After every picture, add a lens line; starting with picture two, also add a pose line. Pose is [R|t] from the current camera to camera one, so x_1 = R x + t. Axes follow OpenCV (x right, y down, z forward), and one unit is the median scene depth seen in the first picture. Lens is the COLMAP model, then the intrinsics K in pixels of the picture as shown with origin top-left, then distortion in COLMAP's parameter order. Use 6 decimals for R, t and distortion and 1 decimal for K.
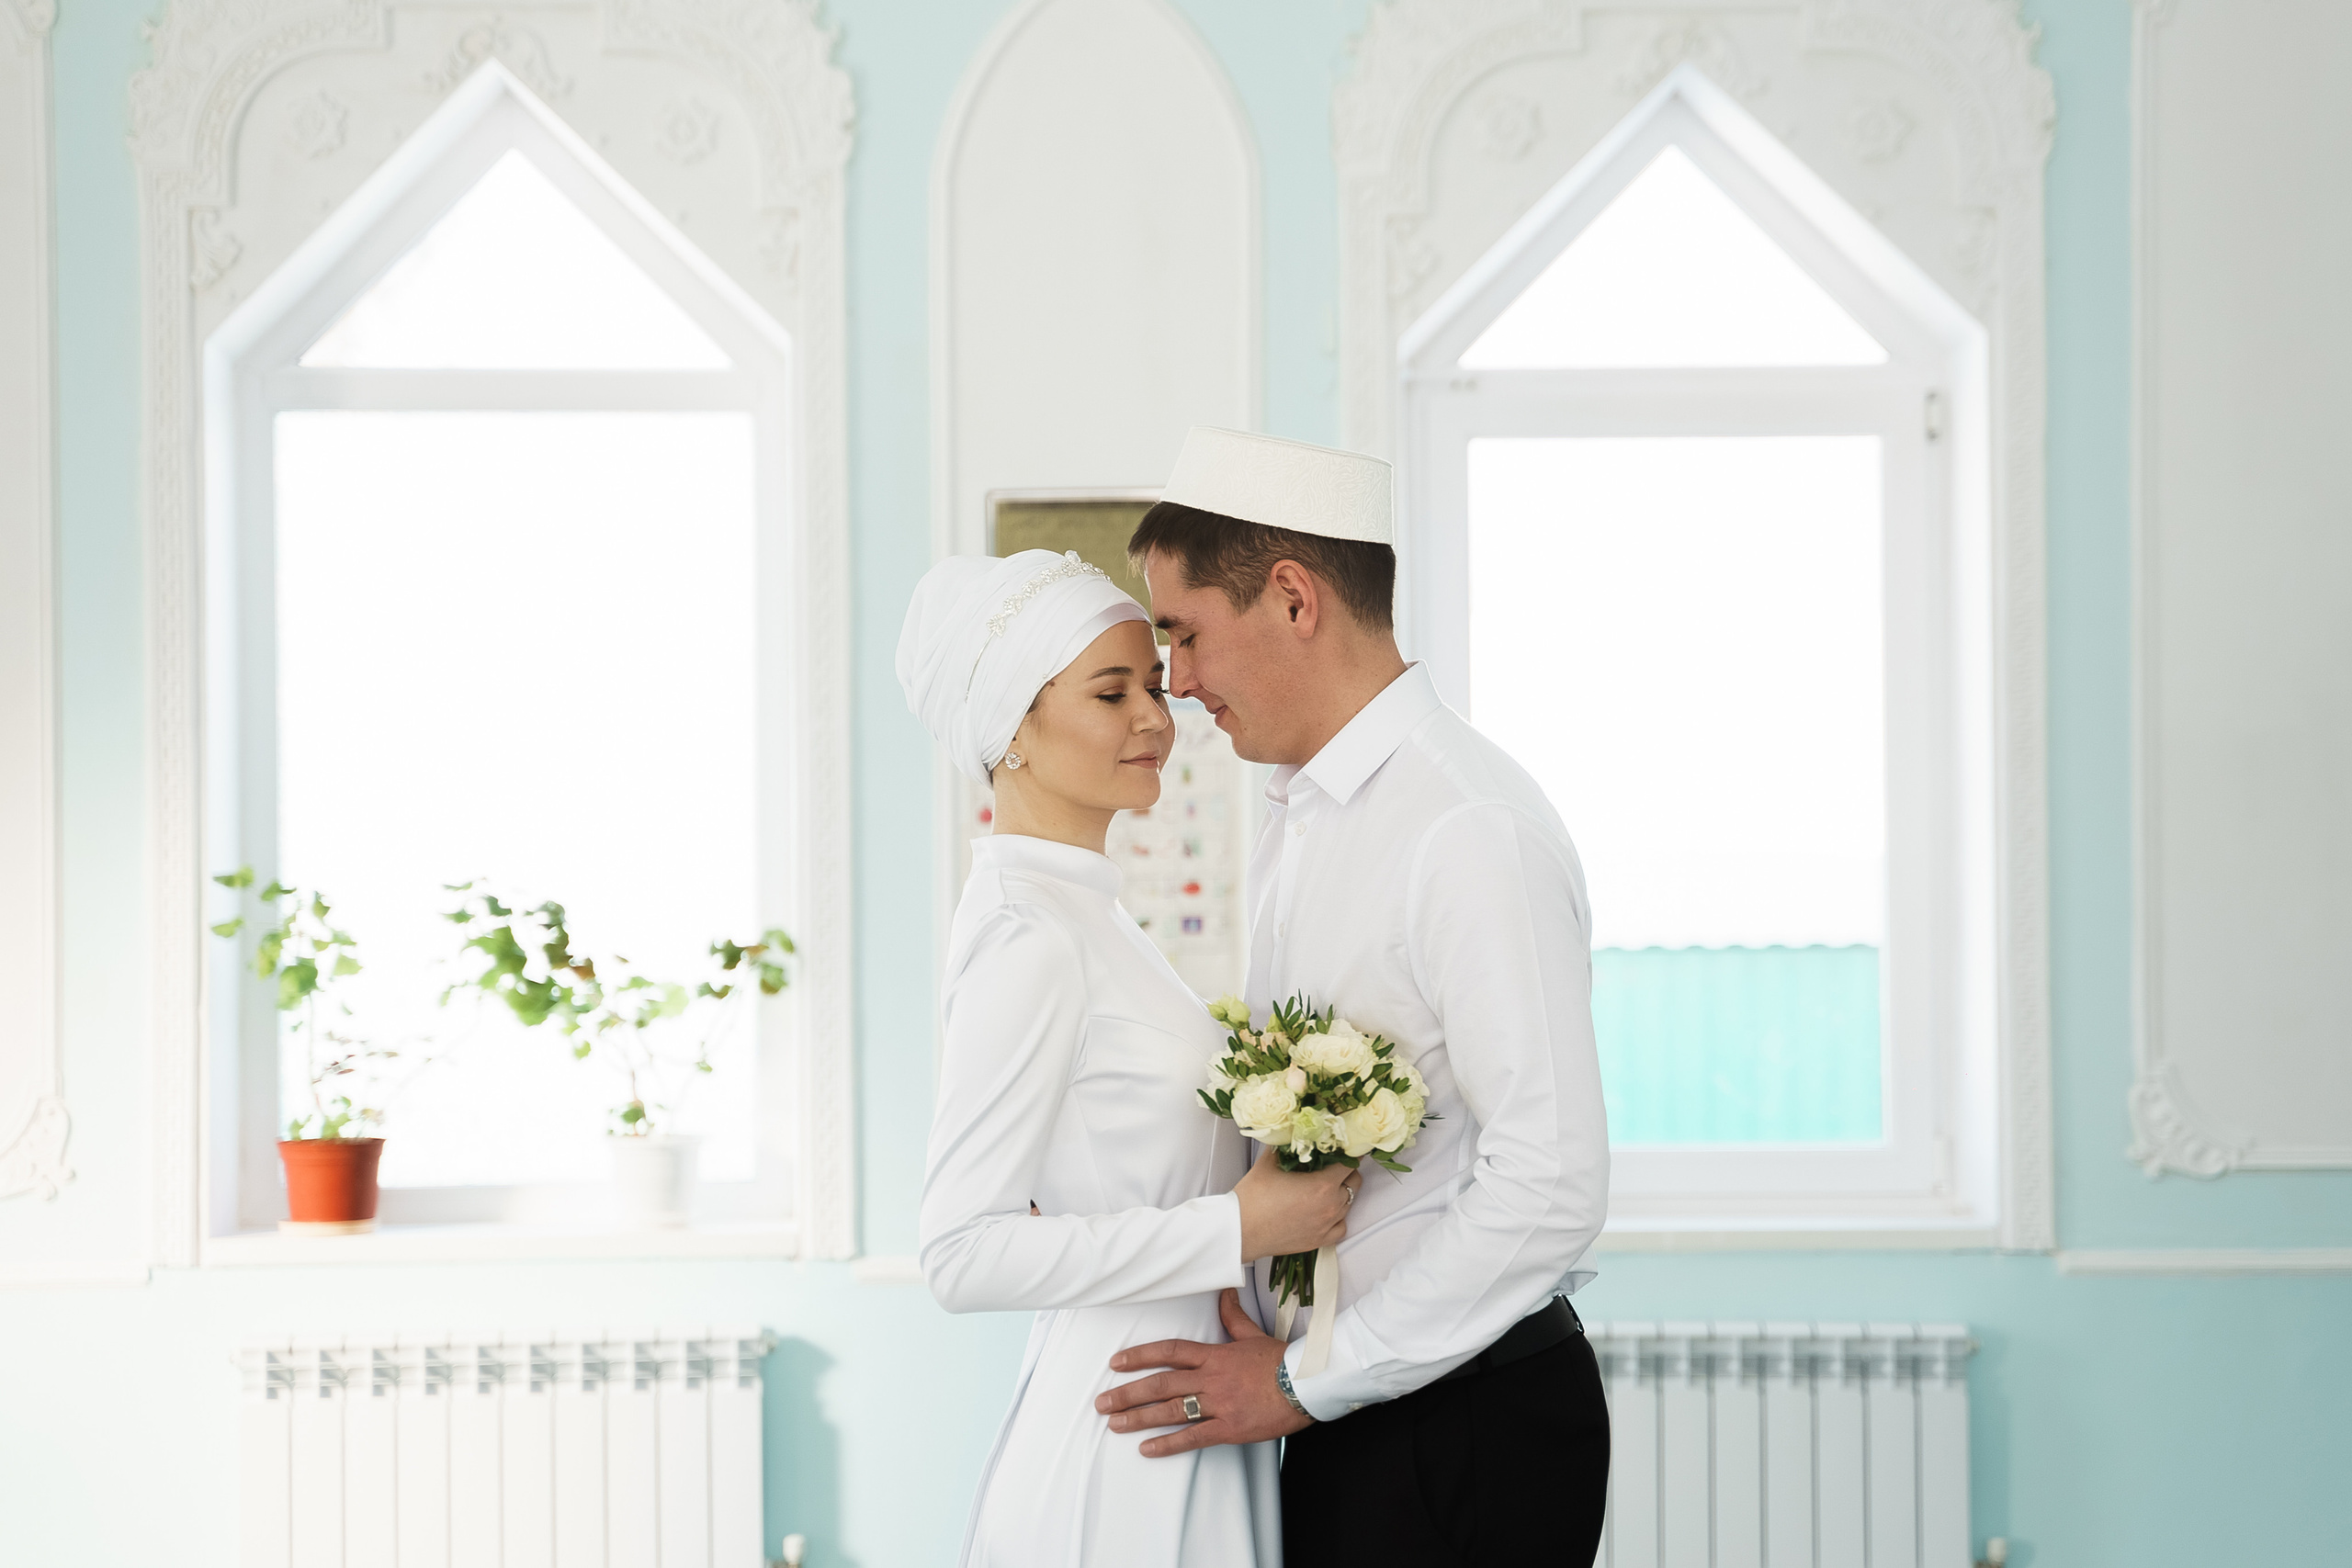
lens RADIAL K [[4944.9, 0, 1187.3], [0, 4944.9, 772.1], [0, 0, 1]] dist [0.135041, 0.000000]
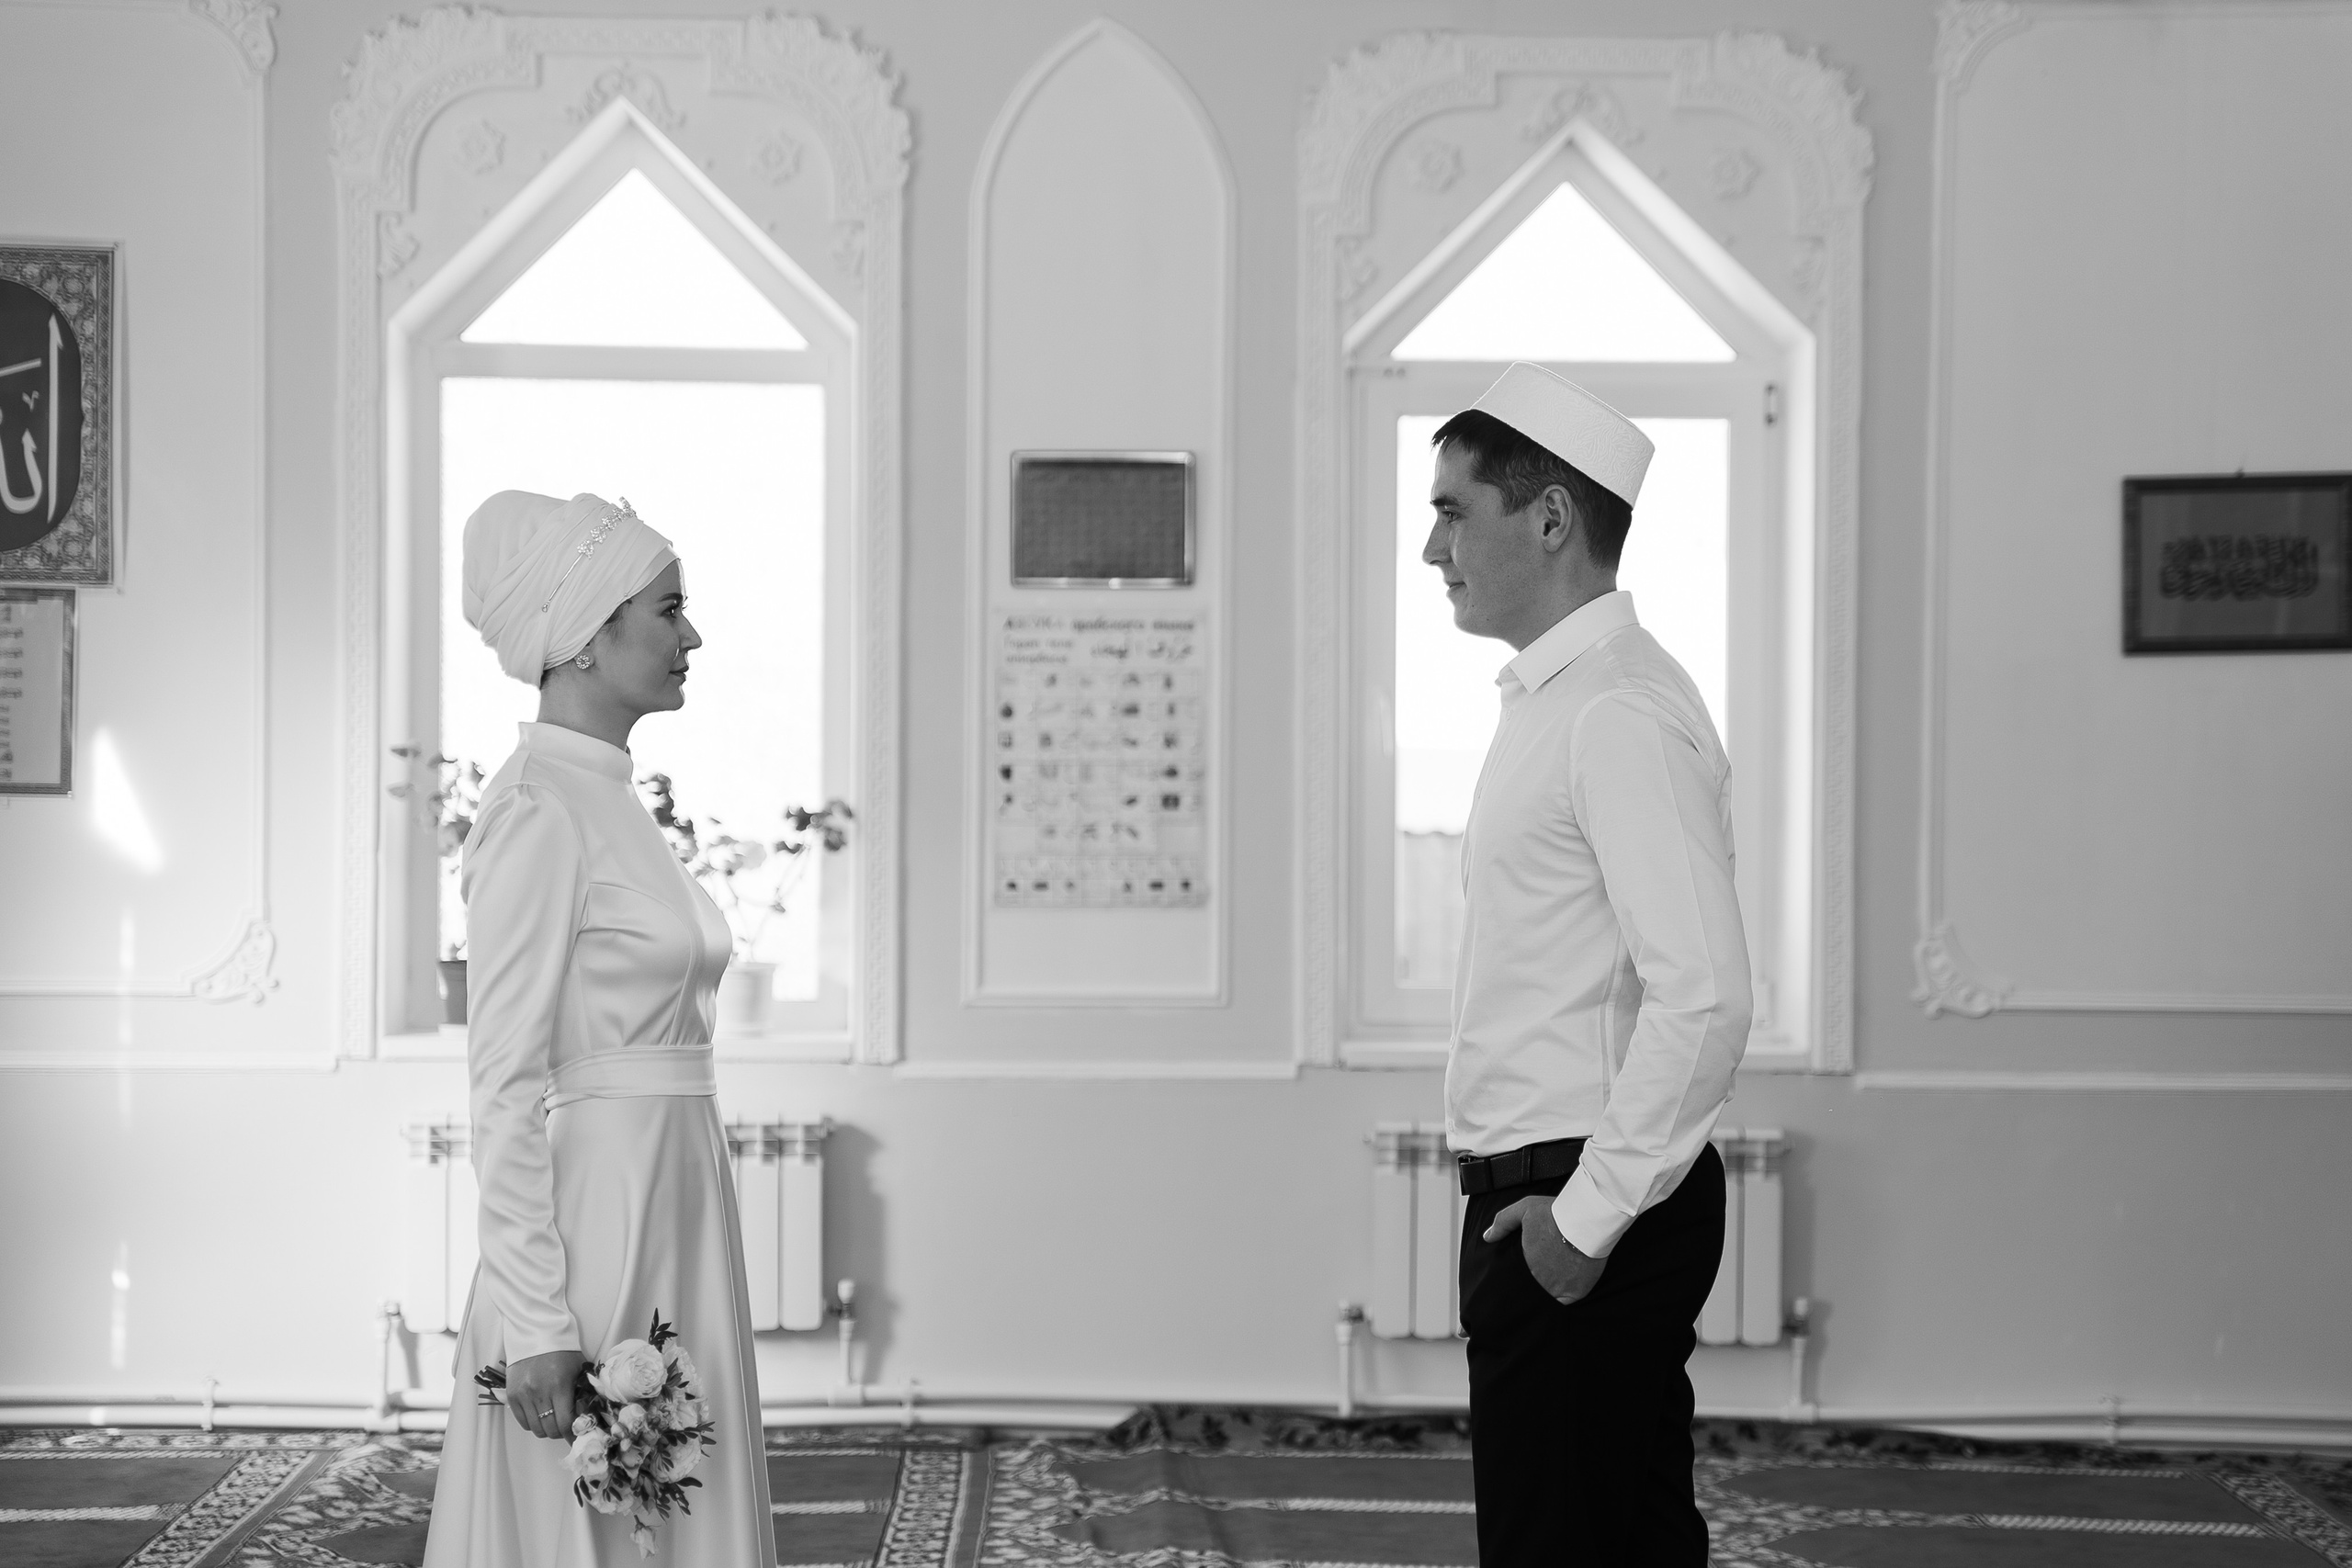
lens RADIAL K [[4759.4, 0, 1207.1], [0, 4759.4, 769.1], [0, 0, 1]] dist [0.230180, 0.000000]
pose [[0.999801, 0.017079, 0.010335, -0.002465], [-0.017289, 0.999639, 0.020566, -0.002254], [-0.009980, -0.020741, 0.999735, -0.205178]]
